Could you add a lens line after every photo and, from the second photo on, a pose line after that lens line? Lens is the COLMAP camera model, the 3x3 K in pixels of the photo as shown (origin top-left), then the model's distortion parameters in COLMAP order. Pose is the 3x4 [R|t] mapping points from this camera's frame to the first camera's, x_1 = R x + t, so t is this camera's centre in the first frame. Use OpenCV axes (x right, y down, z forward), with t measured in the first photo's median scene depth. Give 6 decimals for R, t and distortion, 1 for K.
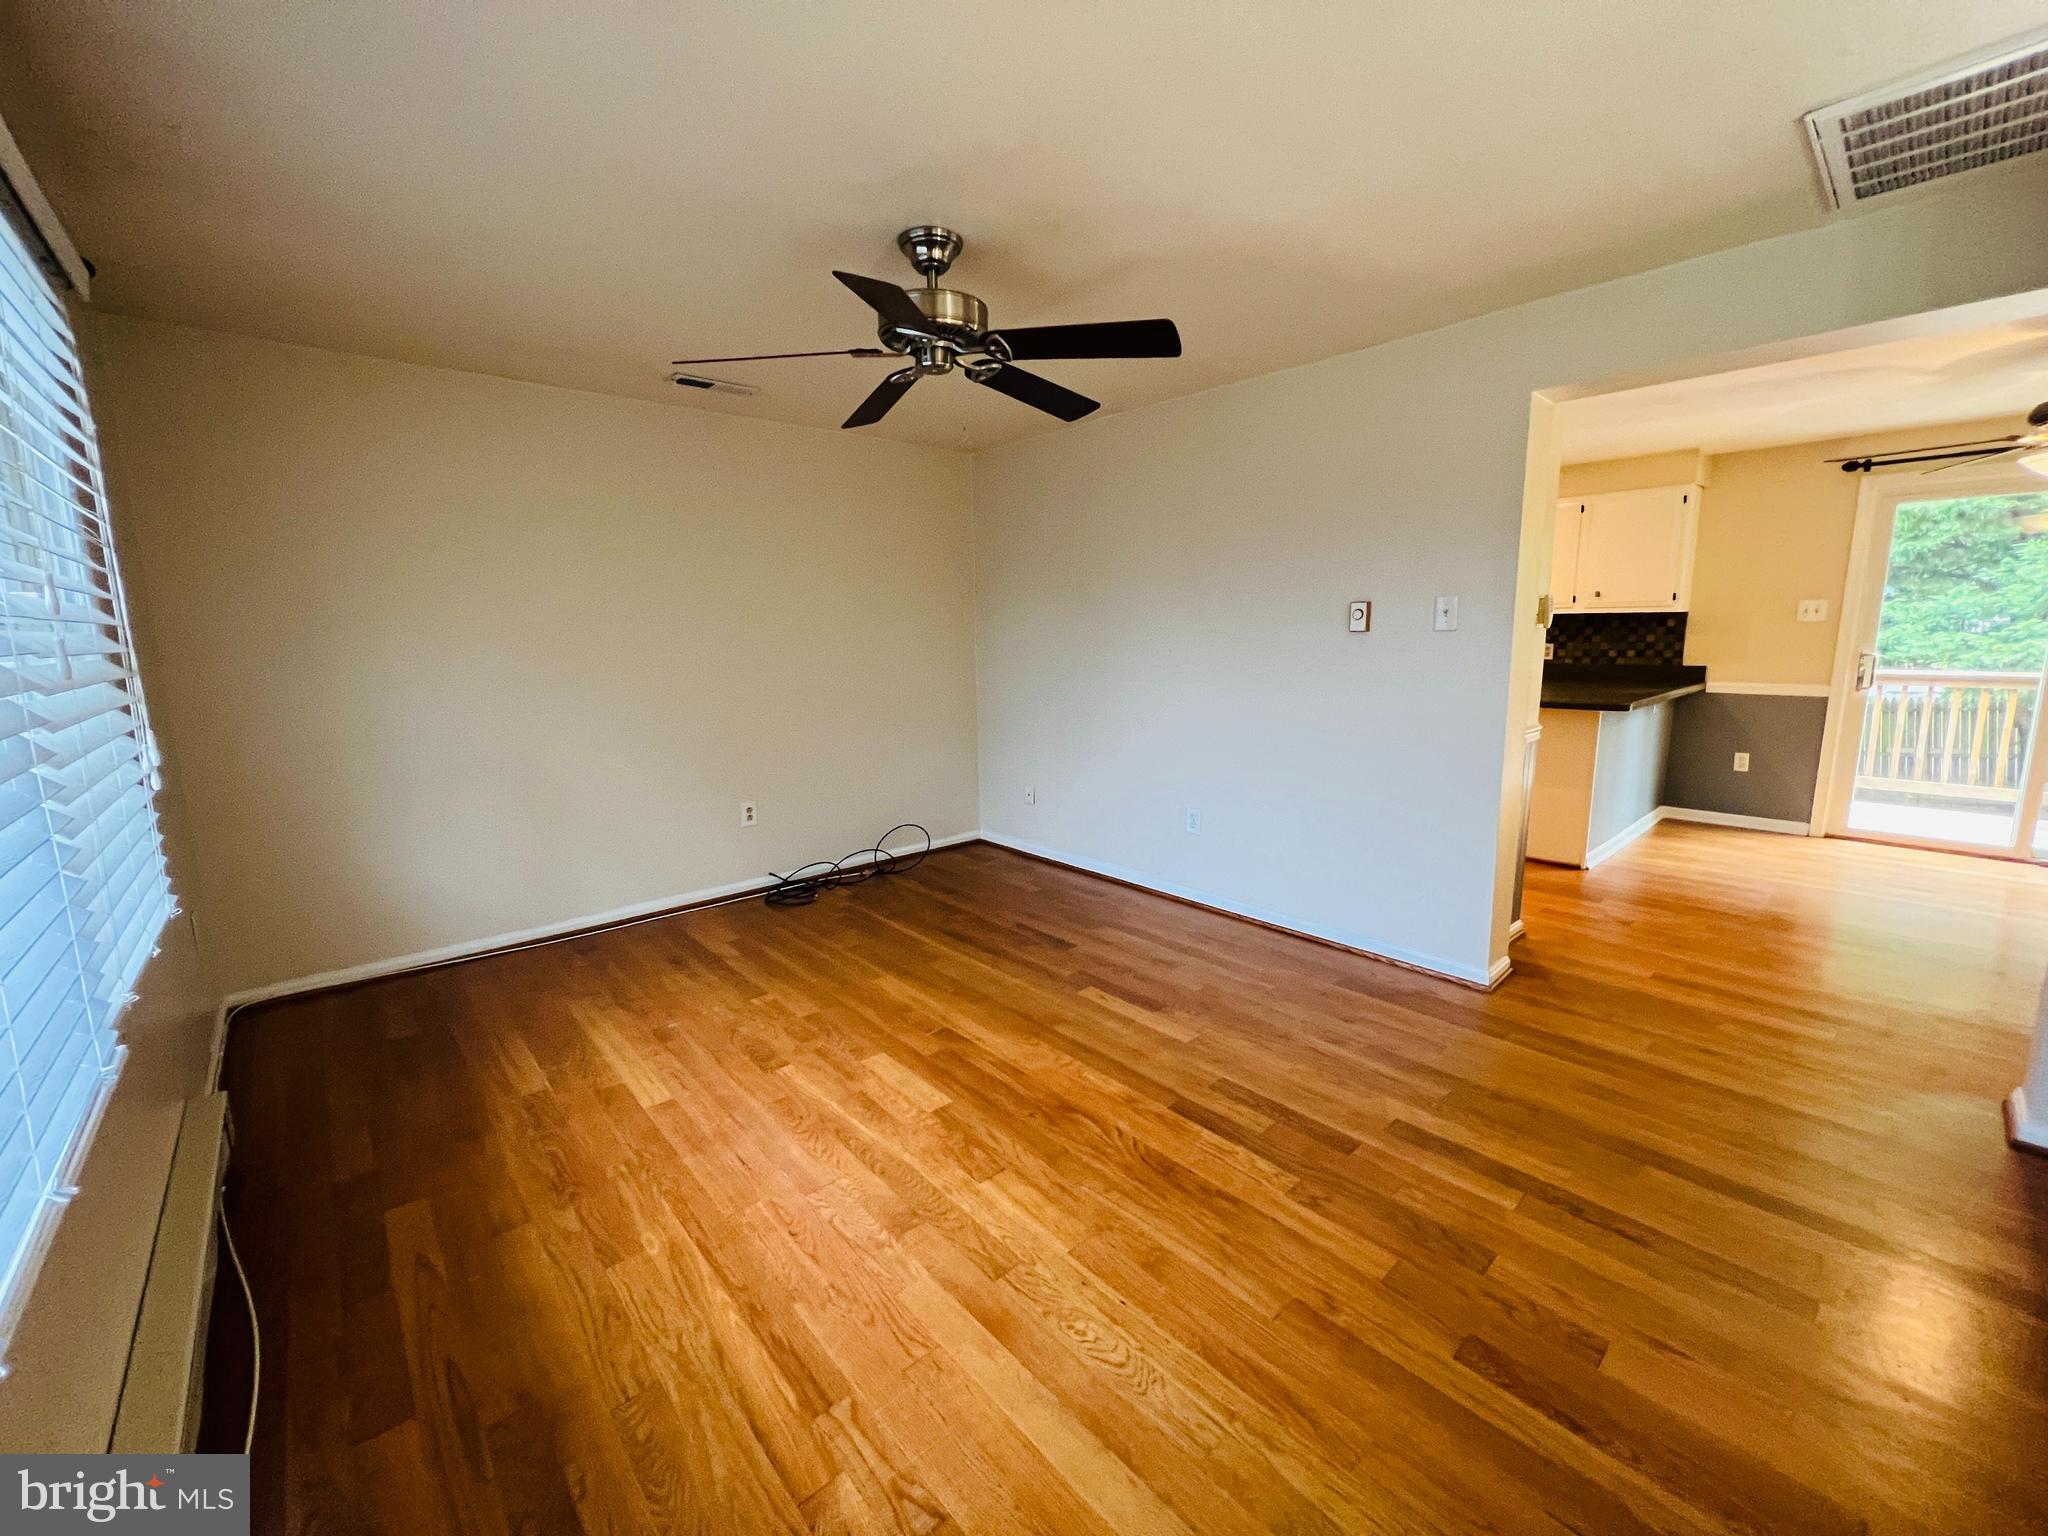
lens RADIAL K [[819.0, 0, 1017.8], [0, 819.0, 762.5], [0, 0, 1]] dist [-0.002562, 0.000169]
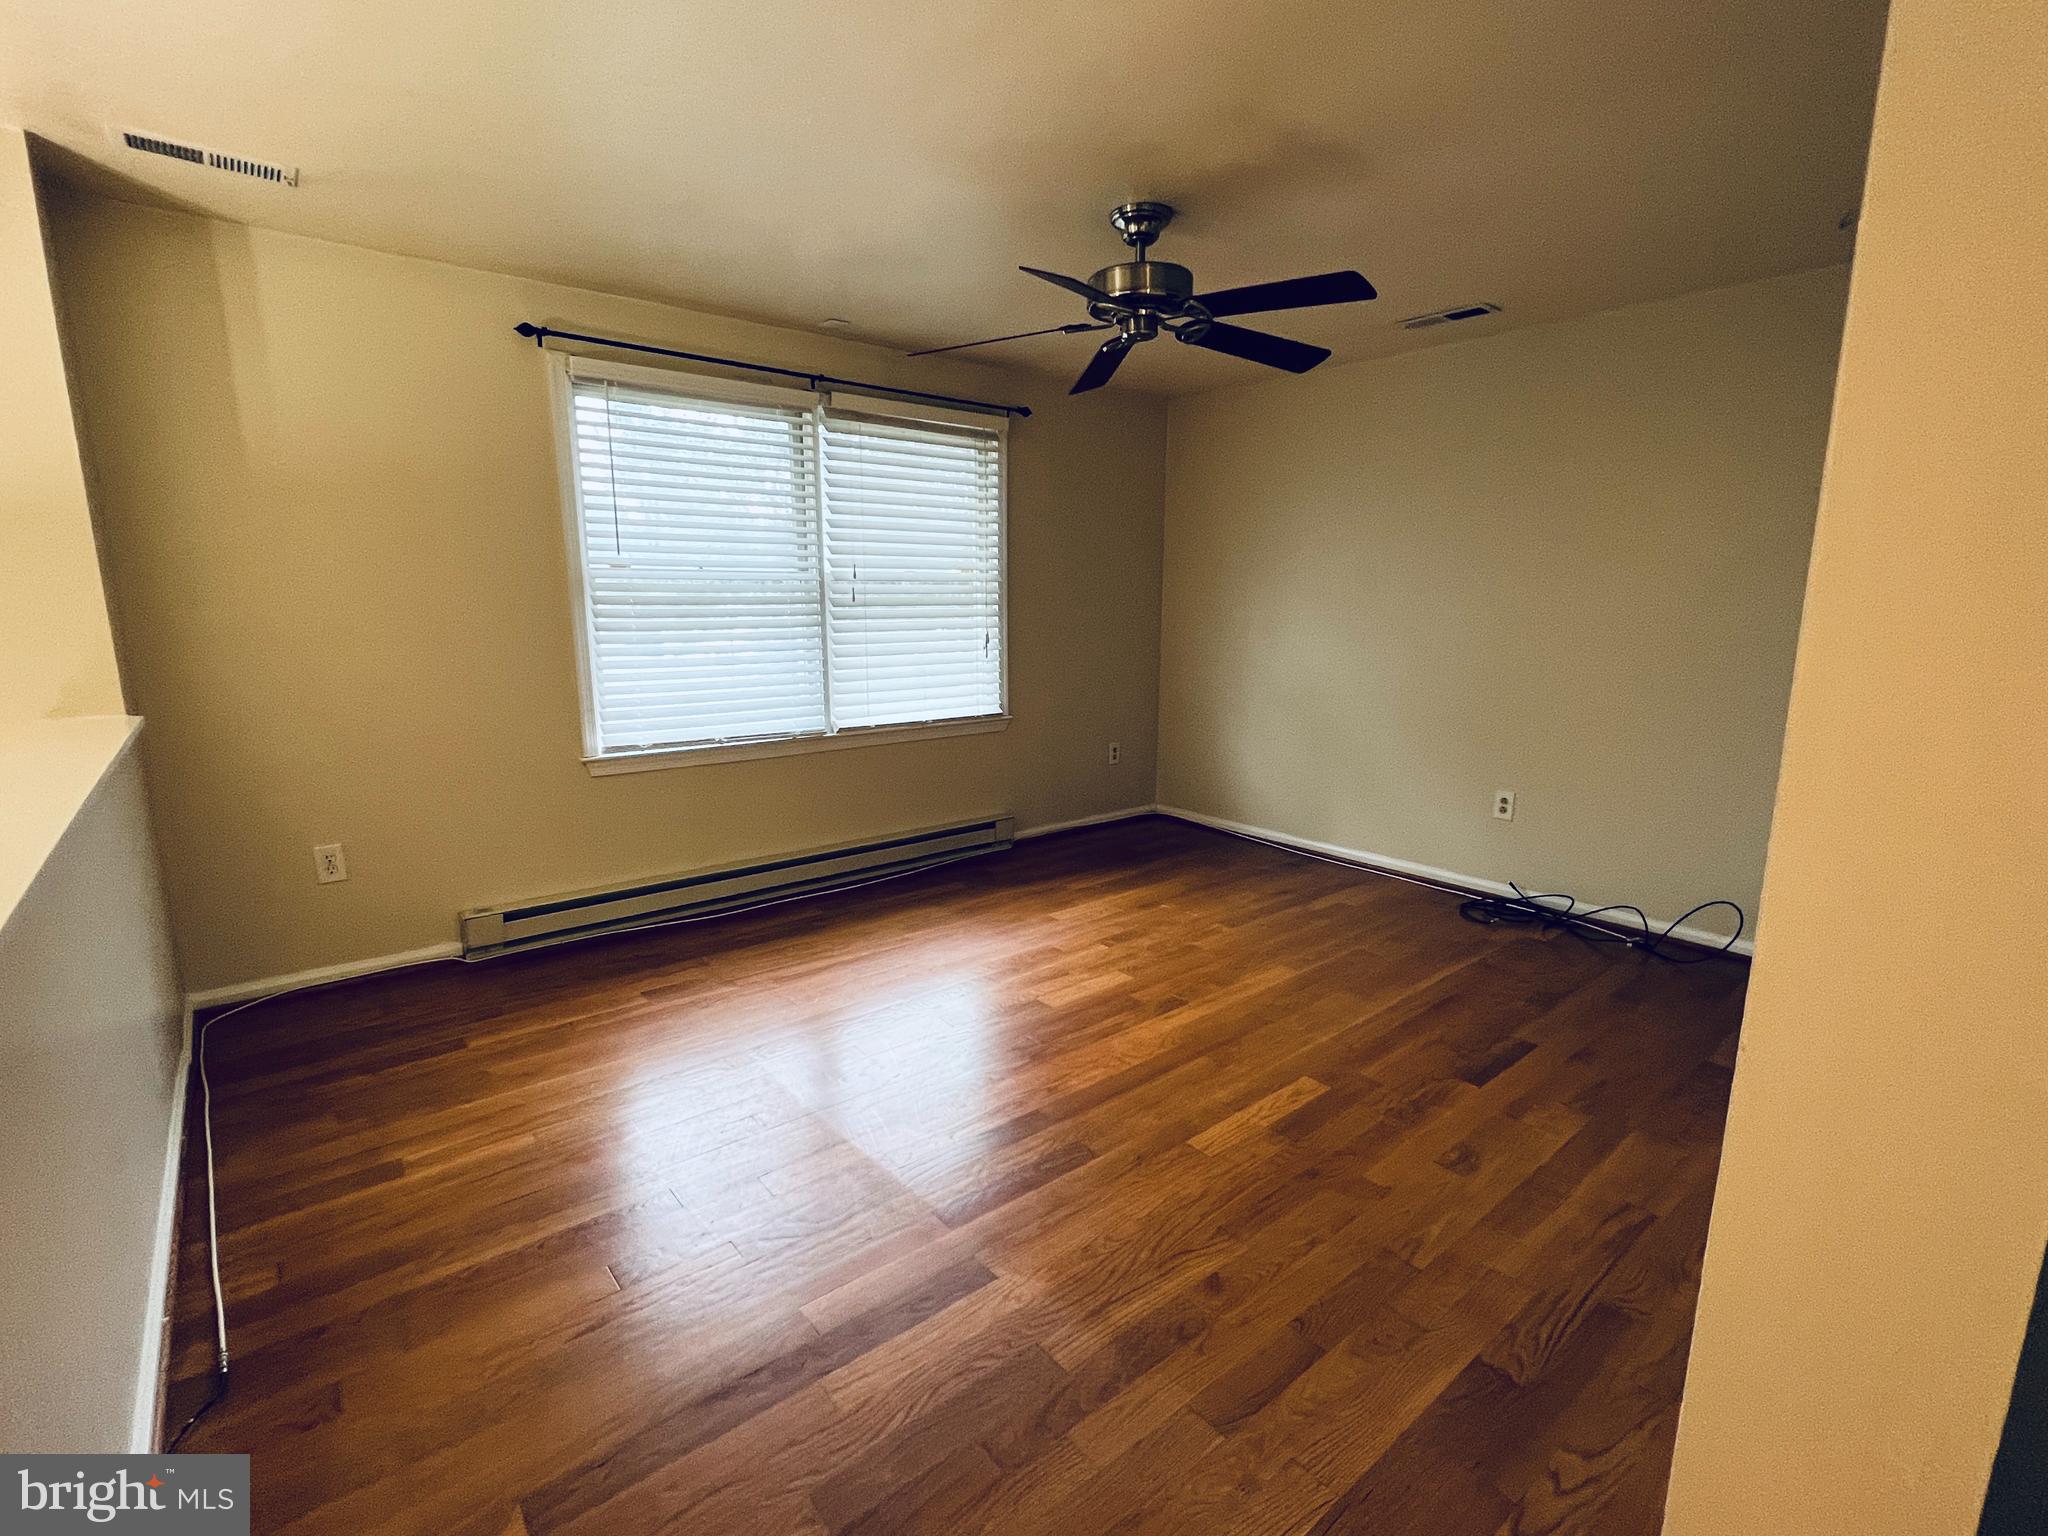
lens RADIAL K [[945.8, 0, 1024.0], [0, 945.8, 768.0], [0, 0, 1]] dist [-0.001278, -0.000109]
pose [[-0.035146, 0.200269, -0.979110, 0.872595], [-0.162023, 0.965613, 0.203324, -0.127037], [0.986161, 0.165784, -0.001489, 0.696204]]
